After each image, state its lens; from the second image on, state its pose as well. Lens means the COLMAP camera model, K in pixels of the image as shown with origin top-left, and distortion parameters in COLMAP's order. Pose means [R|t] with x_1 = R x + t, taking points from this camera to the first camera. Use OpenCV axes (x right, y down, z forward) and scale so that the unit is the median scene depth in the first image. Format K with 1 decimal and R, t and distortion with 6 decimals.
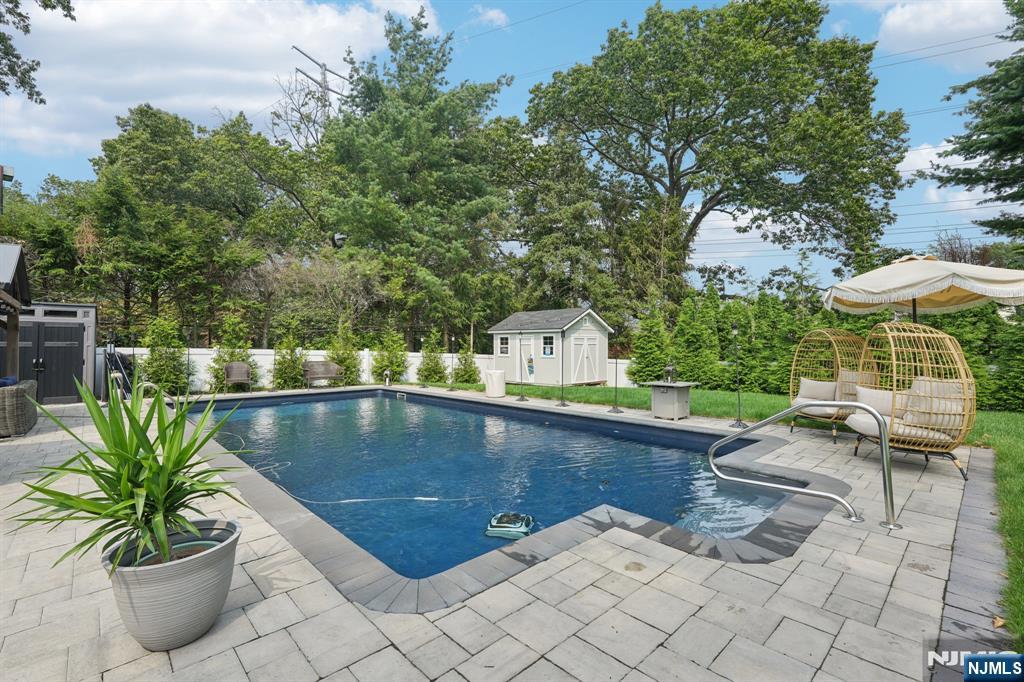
lens RADIAL K [[451.0, 0, 512.6], [0, 451.0, 347.2], [0, 0, 1]] dist [0.000831, -0.000261]
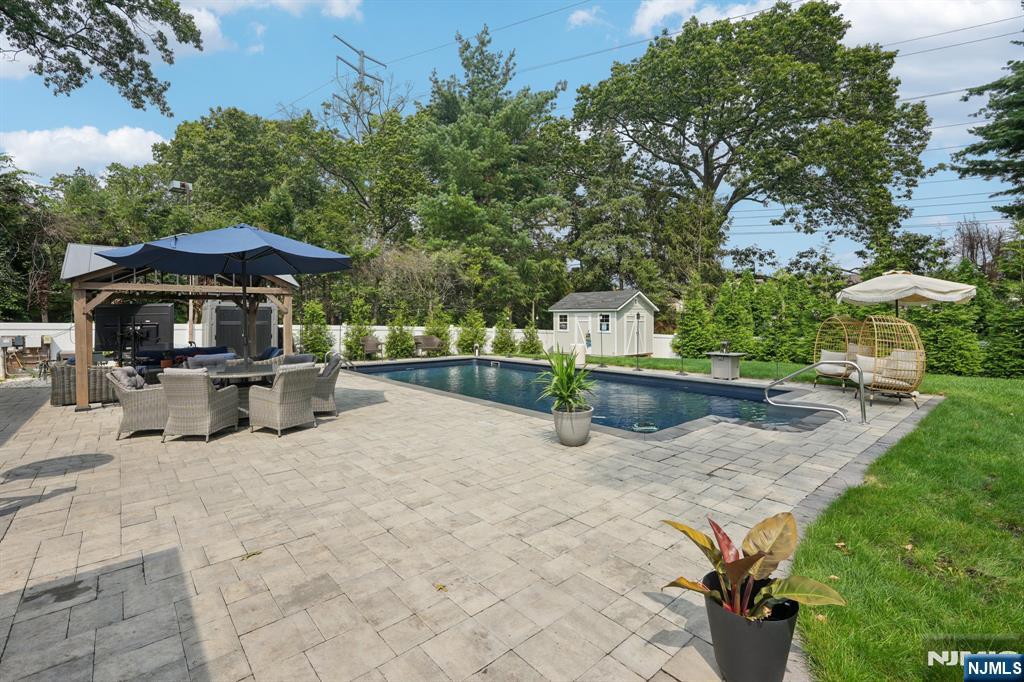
lens RADIAL K [[454.1, 0, 511.5], [0, 454.1, 322.3], [0, 0, 1]] dist [-0.001306, 0.005613]
pose [[0.999145, 0.001538, -0.041304, -0.100351], [-0.001326, 0.999986, 0.005147, -0.008756], [0.041311, -0.005088, 0.999133, -0.169297]]
